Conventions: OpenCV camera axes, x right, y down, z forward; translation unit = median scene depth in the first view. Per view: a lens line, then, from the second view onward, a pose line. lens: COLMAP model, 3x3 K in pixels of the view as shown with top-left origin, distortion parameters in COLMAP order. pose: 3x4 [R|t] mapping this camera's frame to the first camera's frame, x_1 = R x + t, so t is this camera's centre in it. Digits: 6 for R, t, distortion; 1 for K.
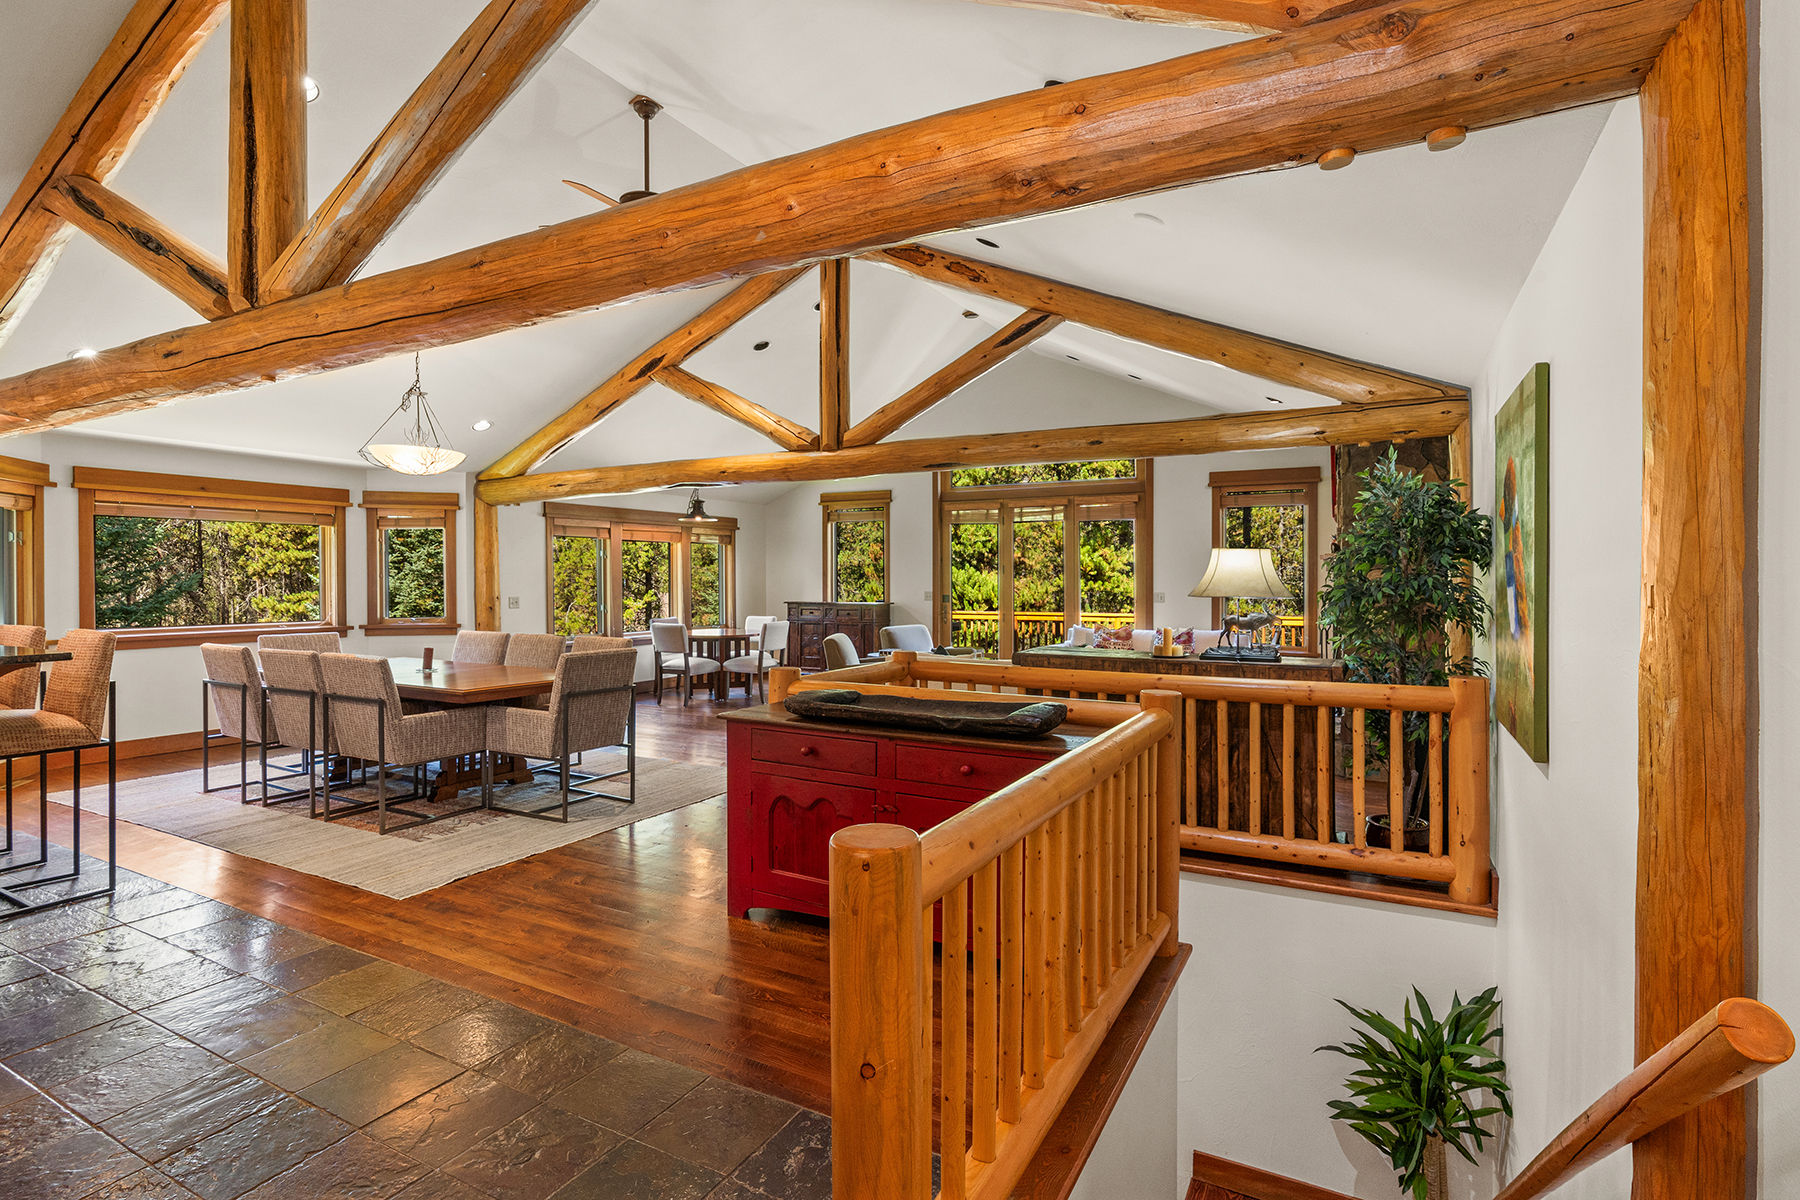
lens RADIAL K [[873.2, 0, 898.4], [0, 873.2, 588.5], [0, 0, 1]] dist [-0.001902, 0.000248]
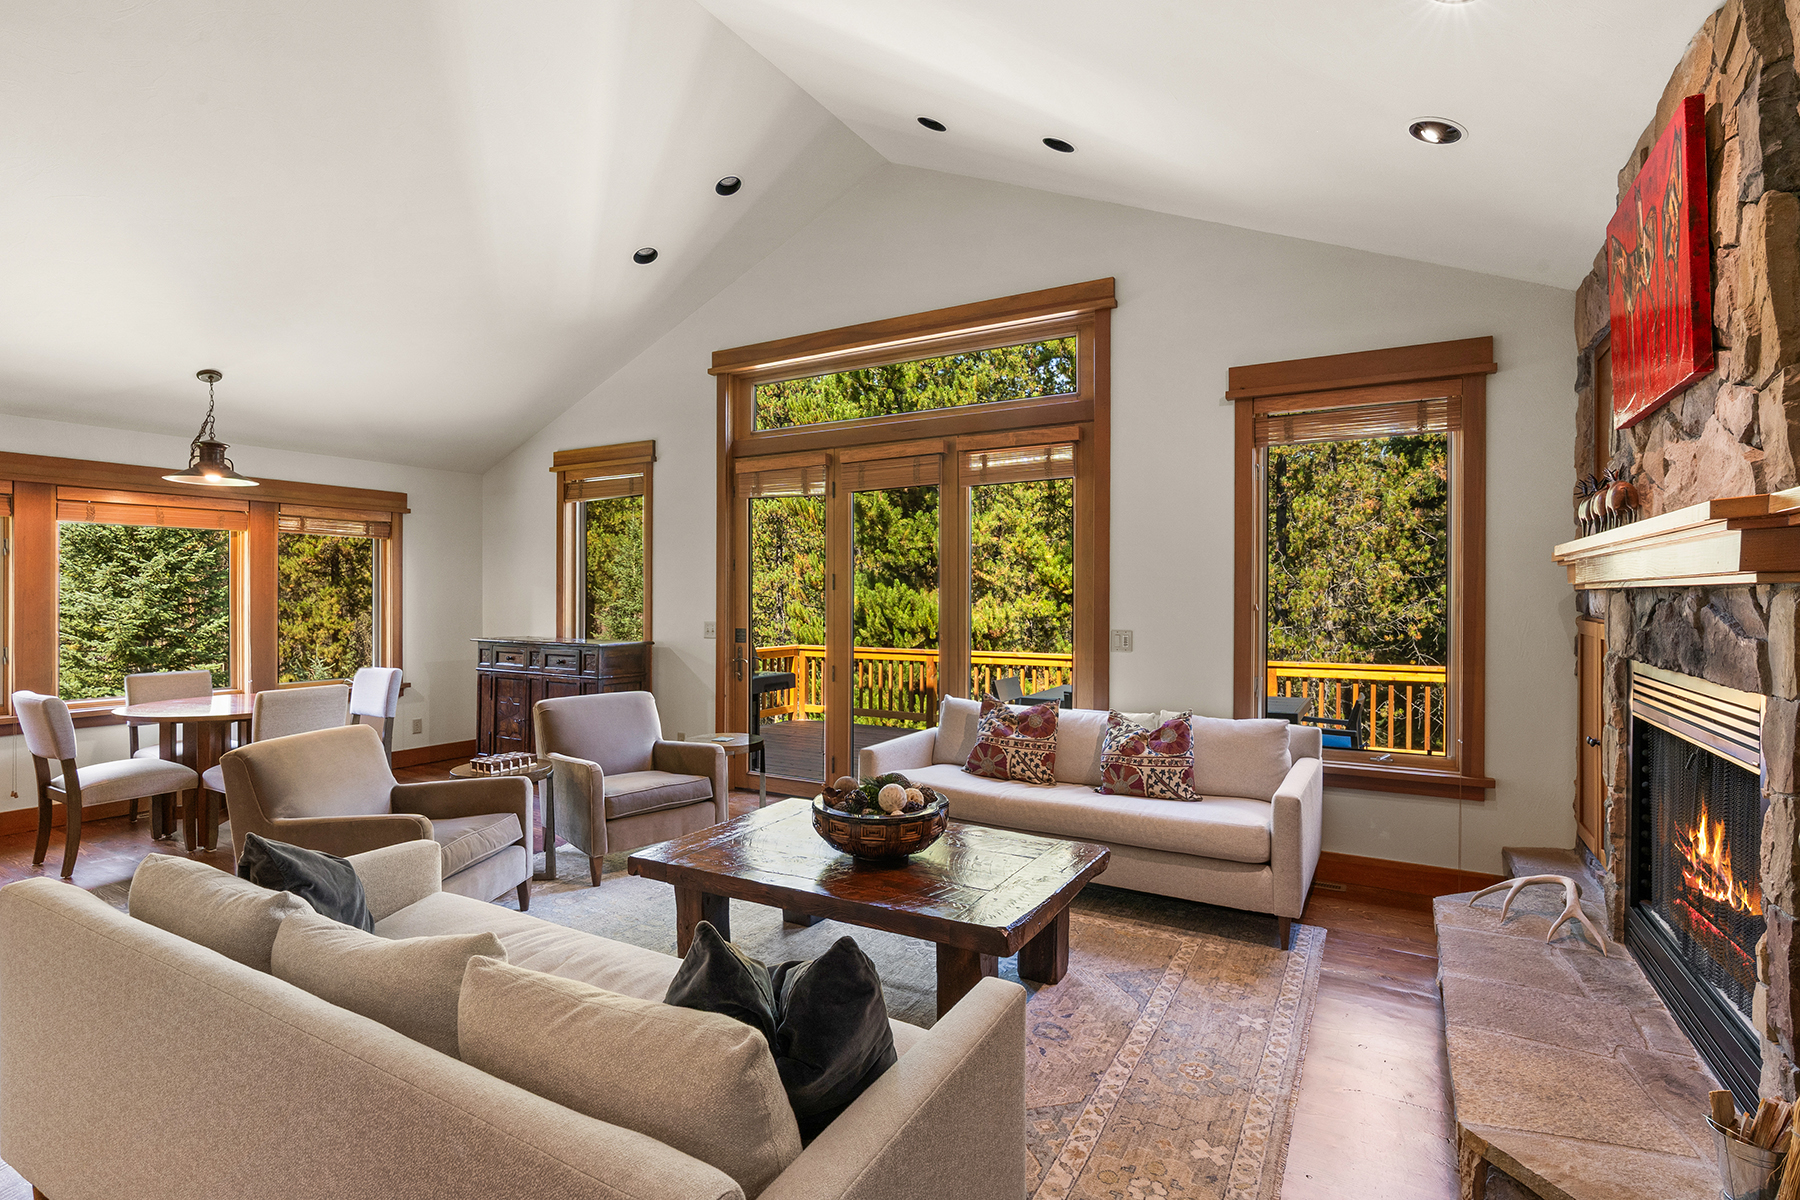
lens RADIAL K [[873.2, 0, 898.4], [0, 873.2, 588.5], [0, 0, 1]] dist [-0.001902, 0.000248]
pose [[0.999730, 0.003594, -0.022935, 0.216764], [-0.004135, 0.999713, -0.023582, -0.006831], [0.022844, 0.023671, 0.999459, 0.601582]]
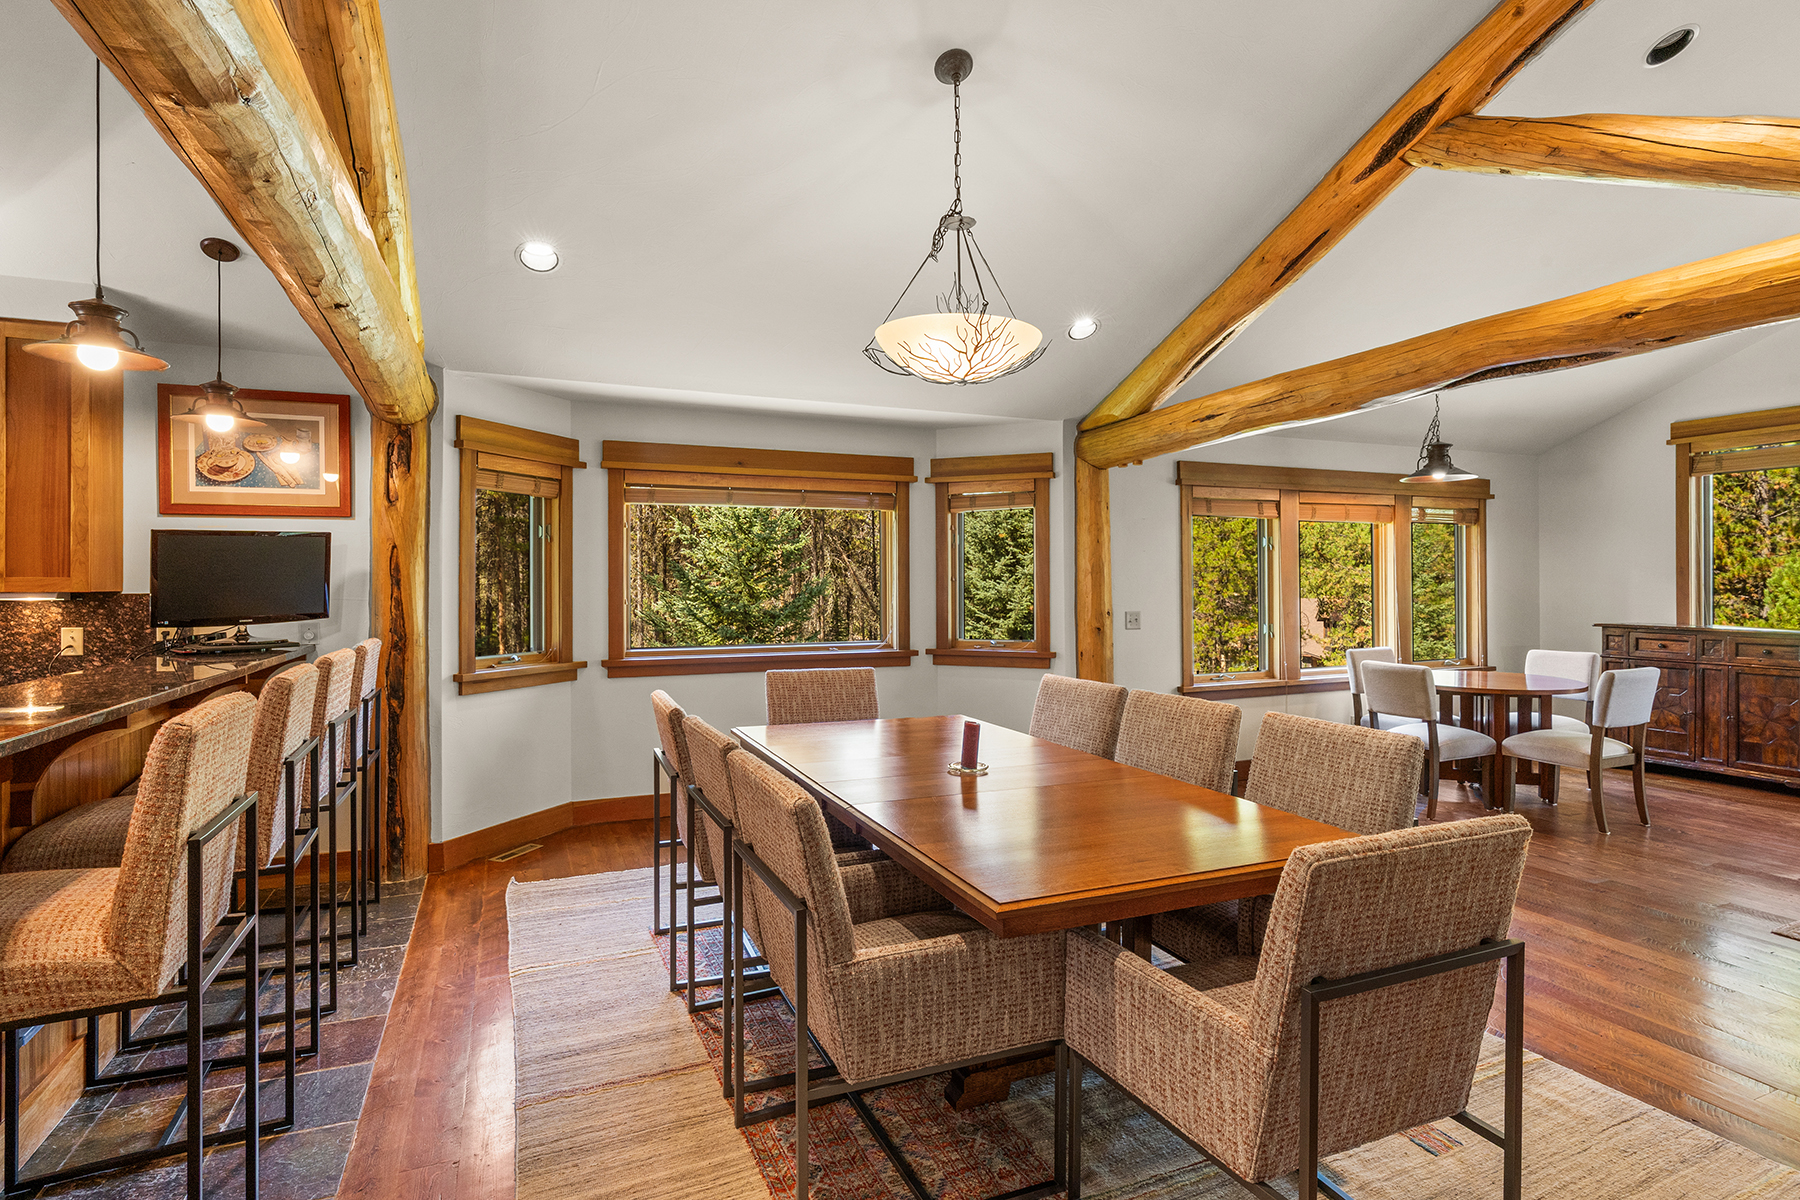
lens RADIAL K [[911.0, 0, 905.0], [0, 911.0, 577.9], [0, 0, 1]] dist [-0.003568, 0.000167]
pose [[0.791255, -0.005448, -0.611463, -0.170559], [-0.004573, 0.999880, -0.014827, -0.004412], [0.611470, 0.014528, 0.791134, 0.383699]]
